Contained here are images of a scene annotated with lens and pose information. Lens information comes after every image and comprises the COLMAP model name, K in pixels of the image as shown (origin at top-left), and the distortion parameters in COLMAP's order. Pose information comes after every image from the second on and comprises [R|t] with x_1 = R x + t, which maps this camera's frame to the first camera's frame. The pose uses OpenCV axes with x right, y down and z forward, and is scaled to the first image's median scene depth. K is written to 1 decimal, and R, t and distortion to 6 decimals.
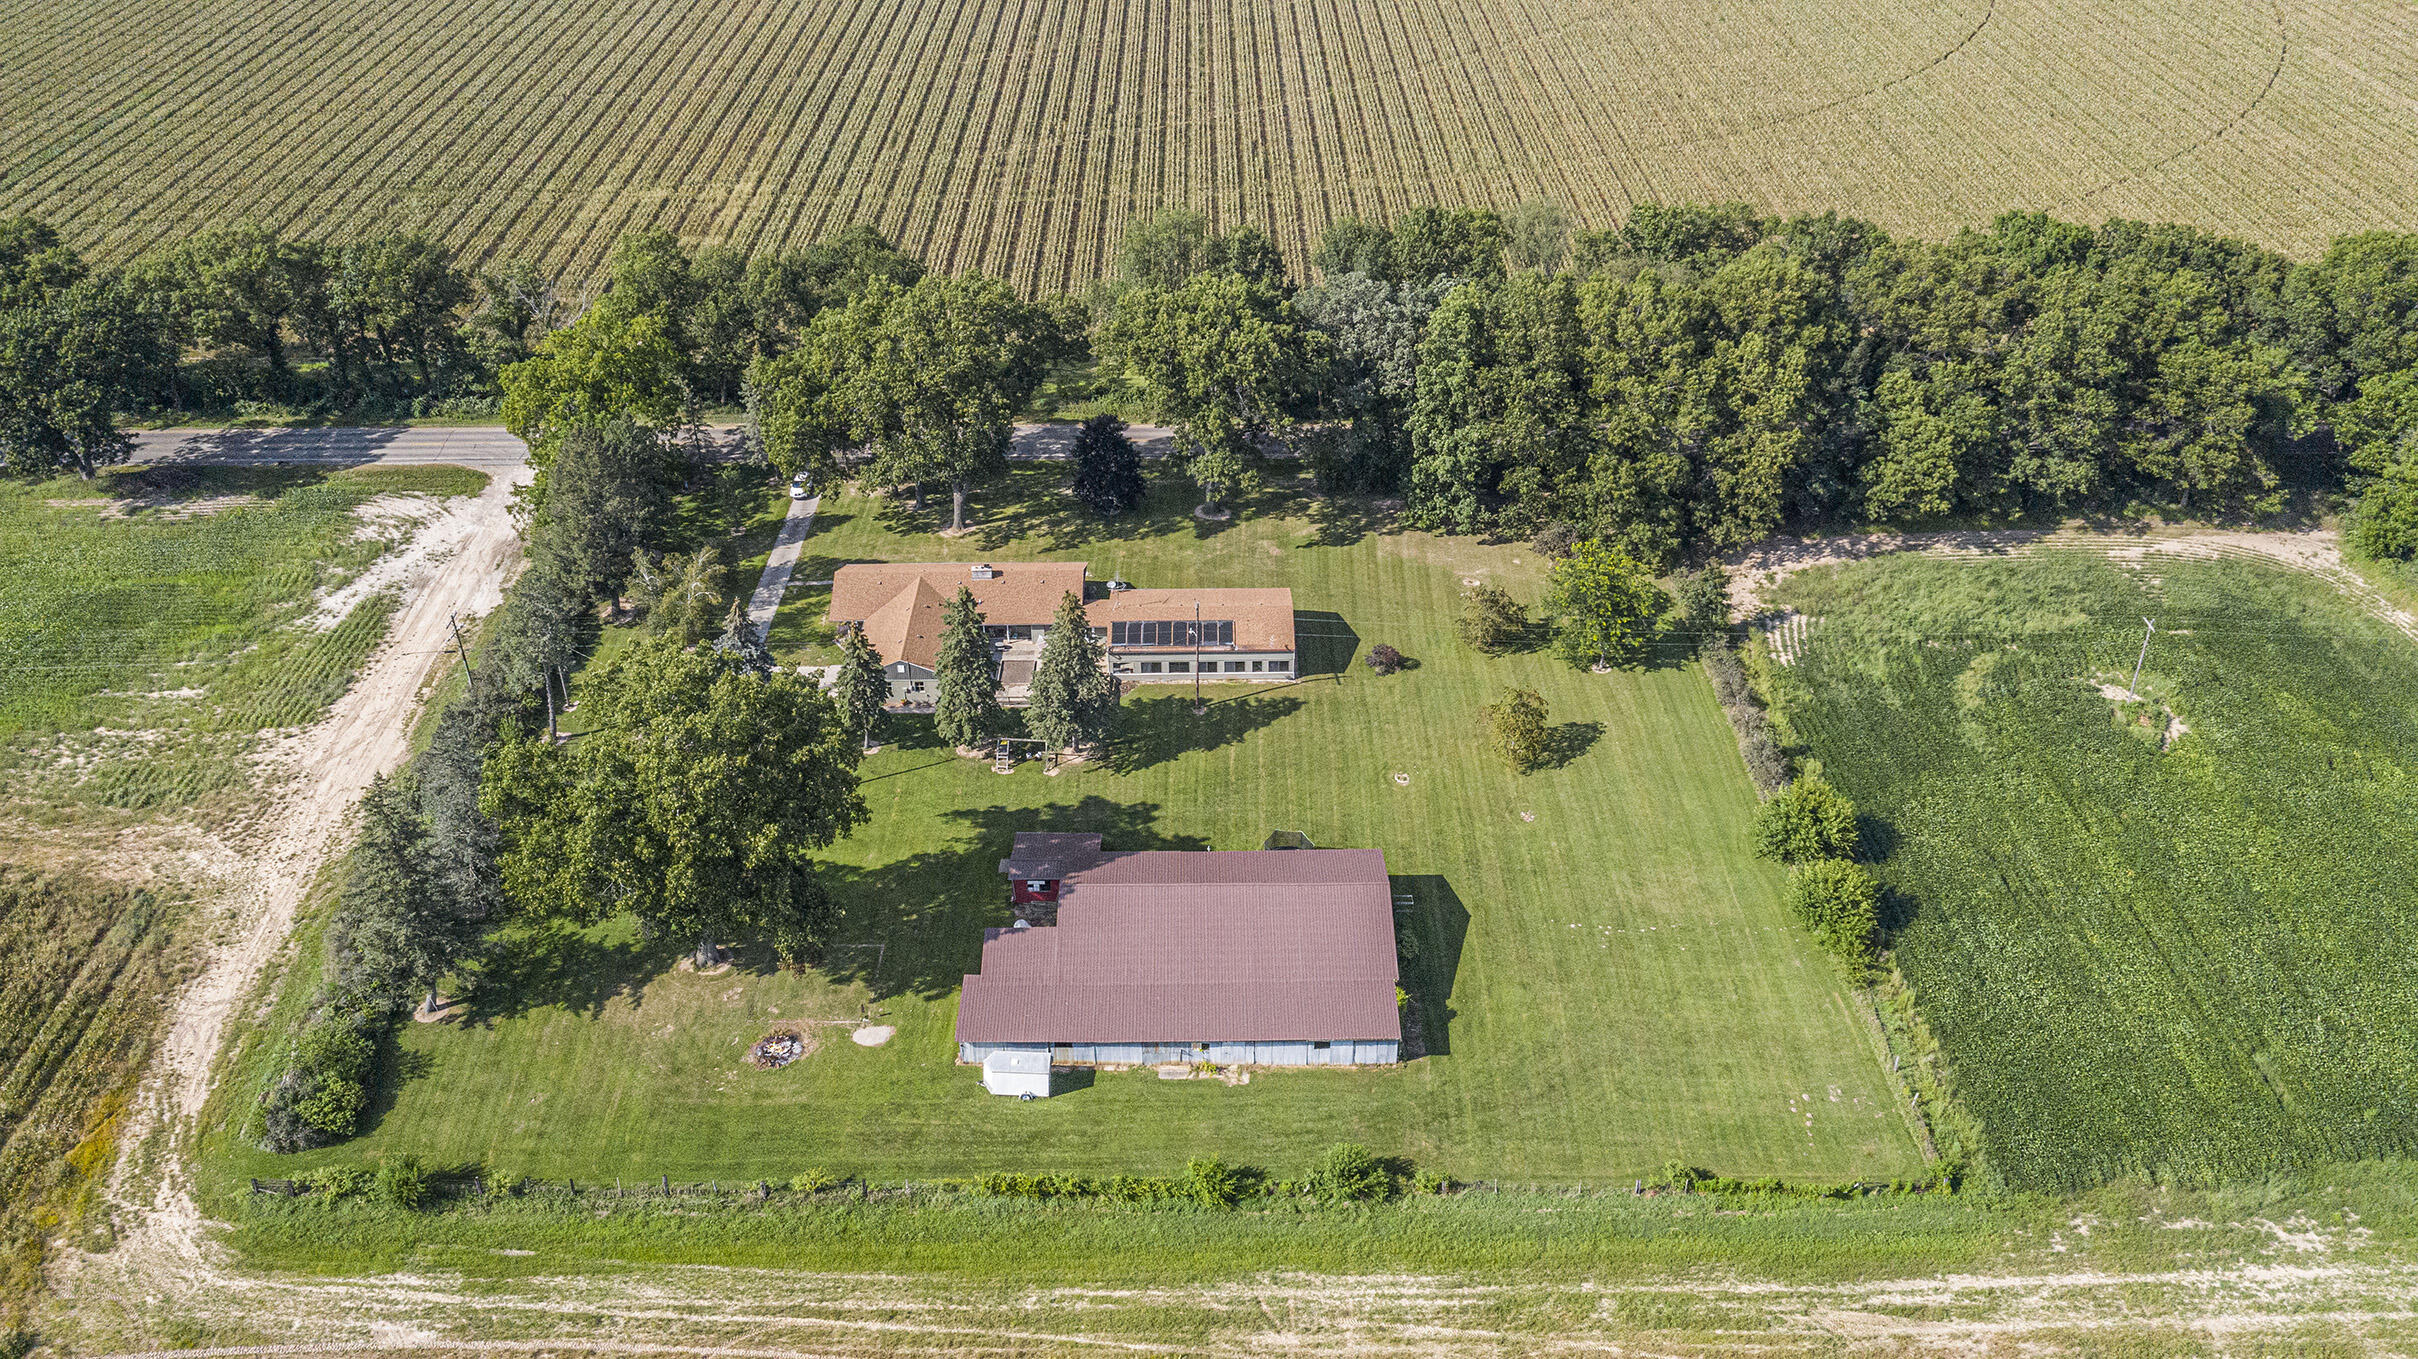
lens RADIAL K [[1918.9, 0, 1203.4], [0, 1918.9, 691.4], [0, 0, 1]] dist [-0.004160, 0.008472]
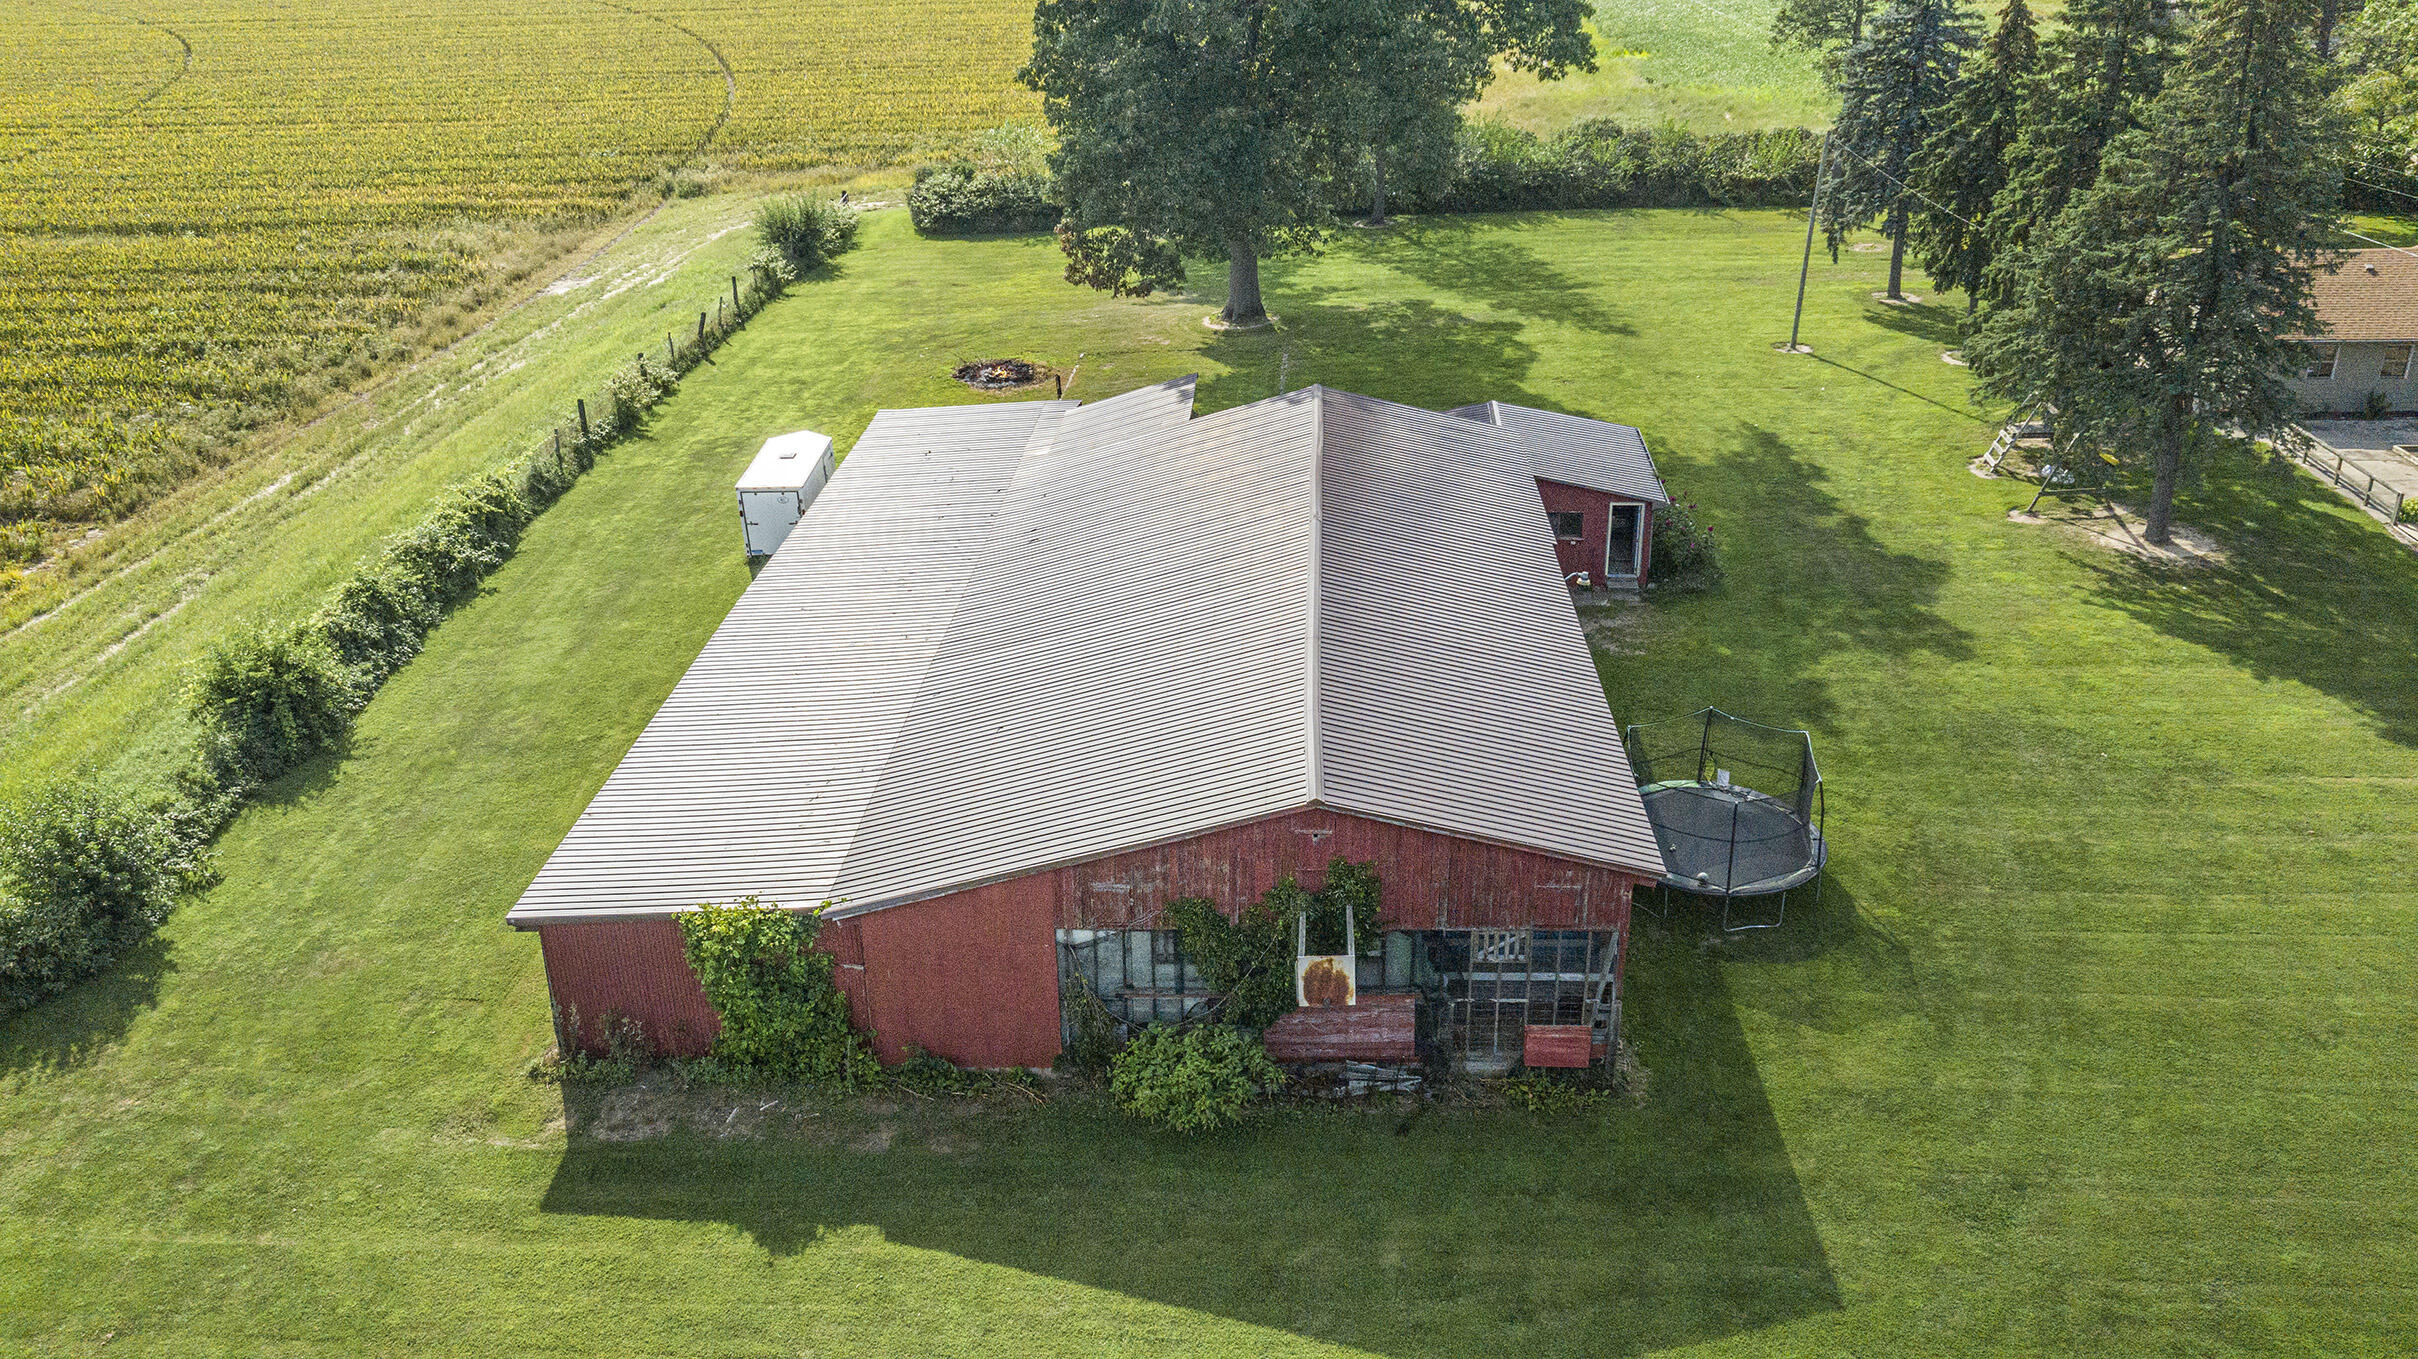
lens RADIAL K [[1918.9, 0, 1203.4], [0, 1918.9, 691.4], [0, 0, 1]] dist [-0.004160, 0.008472]
pose [[-0.053997, 0.422626, -0.904694, 0.224312], [-0.541823, 0.748636, 0.382063, 0.012412], [0.838756, 0.510814, 0.188564, 0.739544]]
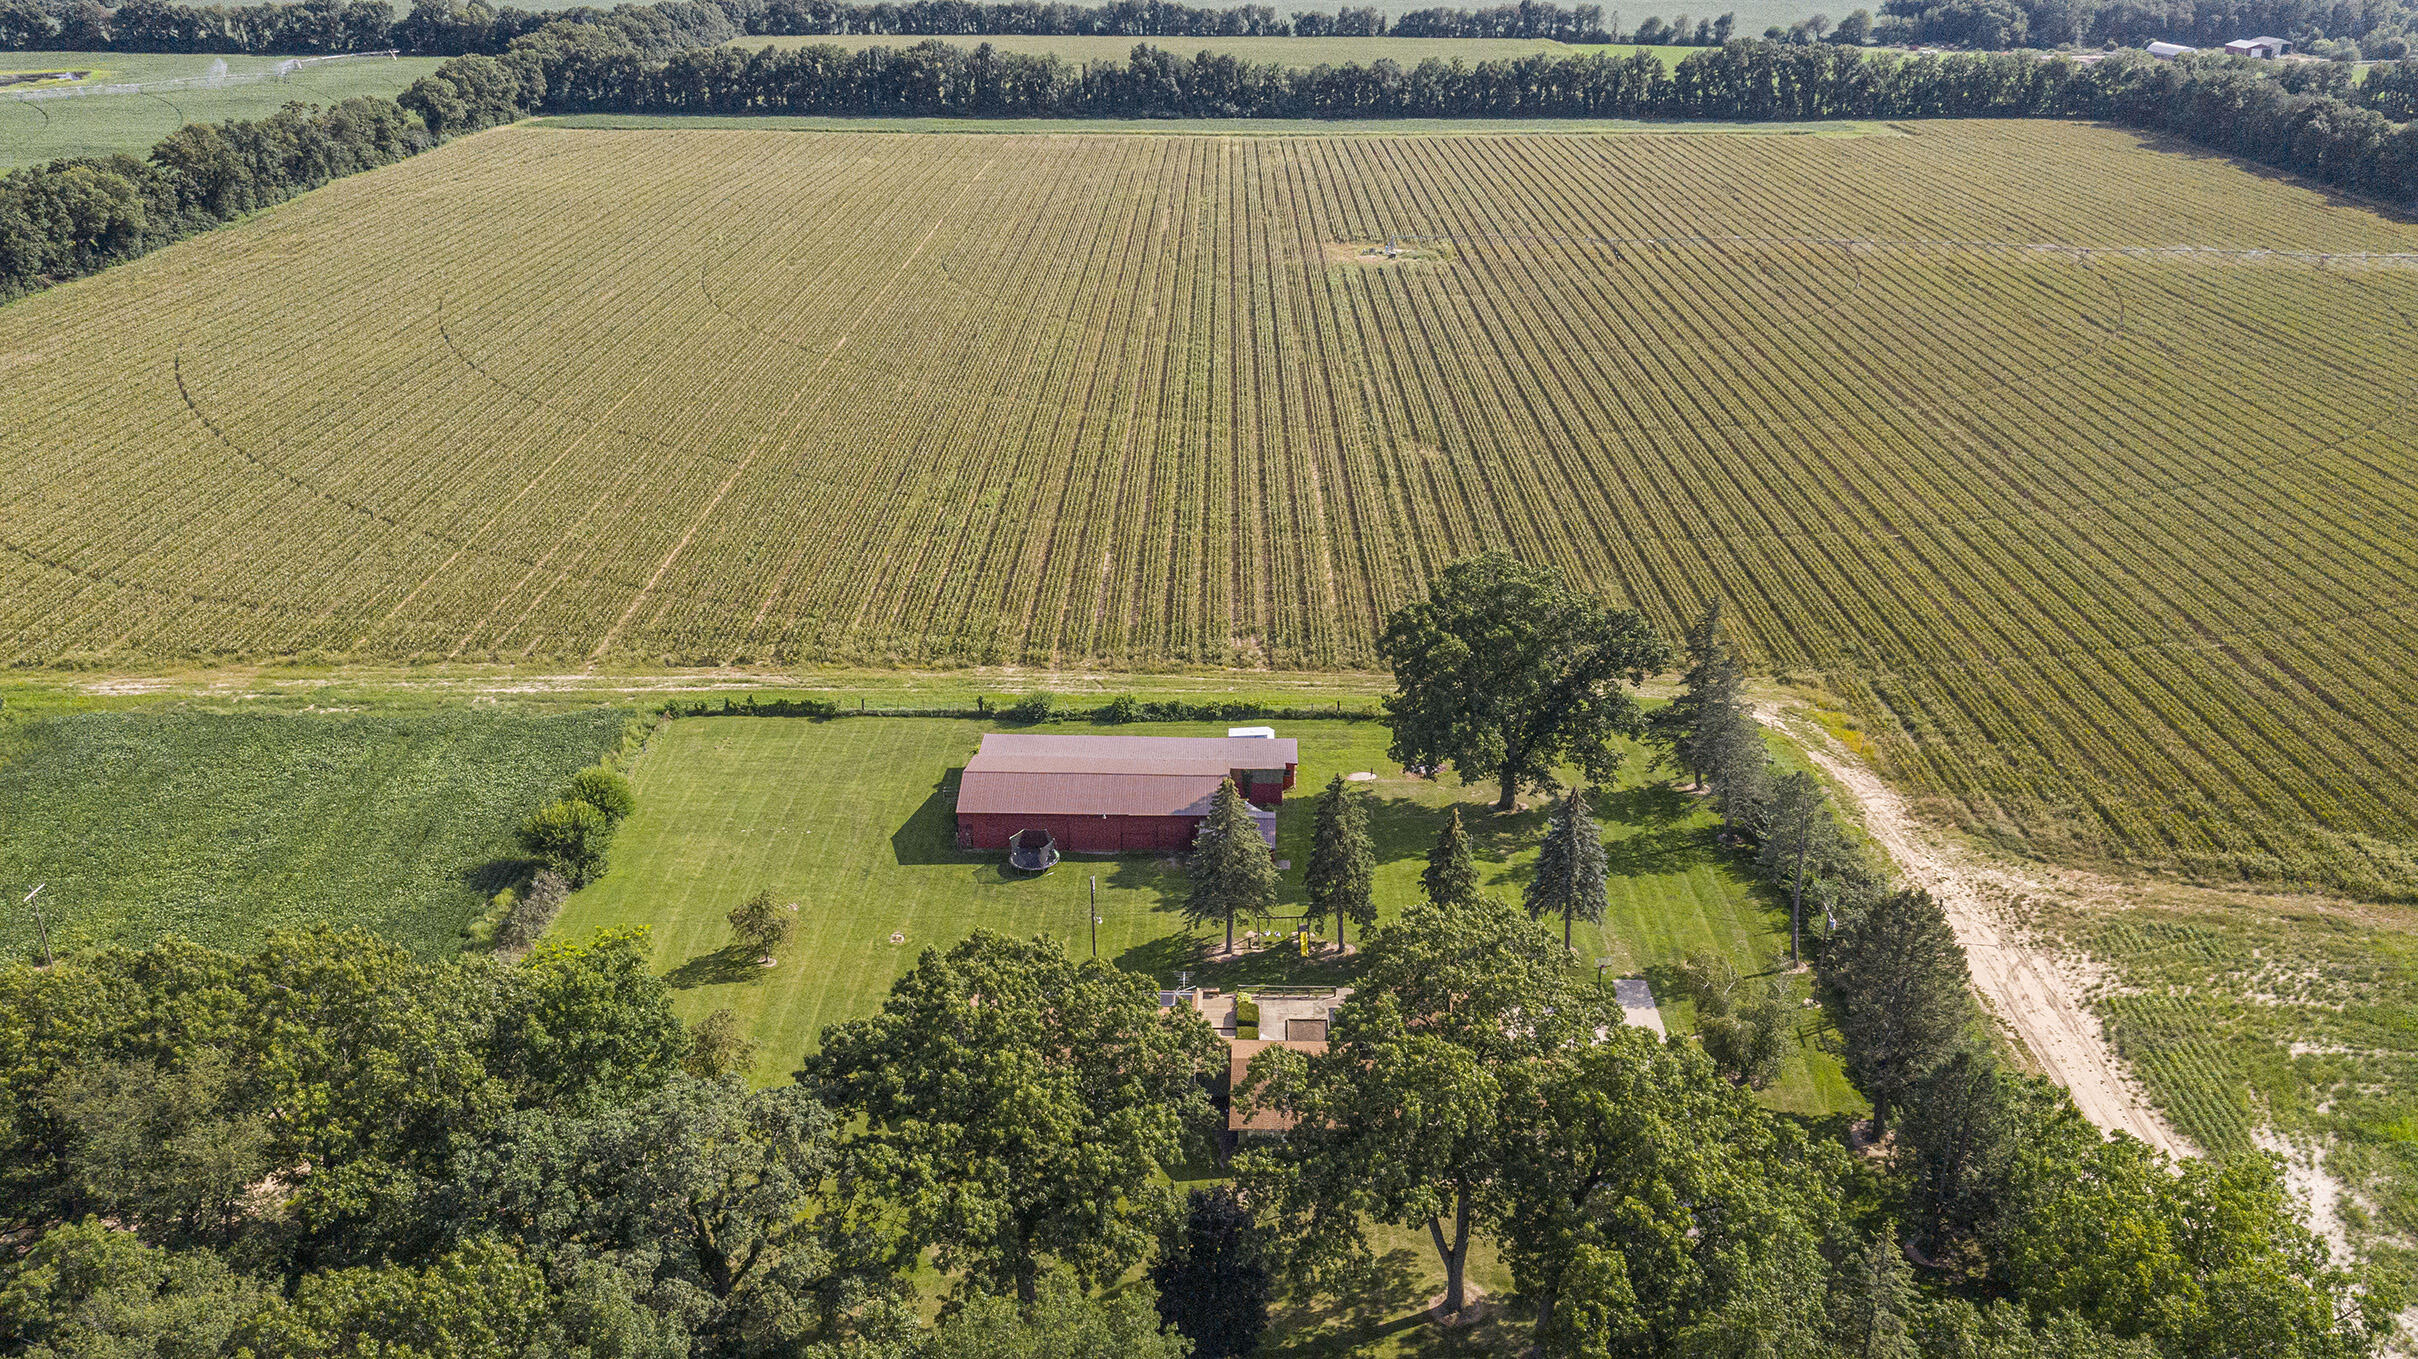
lens RADIAL K [[1916.1, 0, 1207.2], [0, 1916.1, 649.4], [0, 0, 1]] dist [0.000006, 0.004319]
pose [[-0.999816, -0.002960, 0.018970, -0.065842], [0.014083, 0.558469, 0.829406, -0.761588], [-0.013049, 0.829520, -0.558324, 1.274716]]
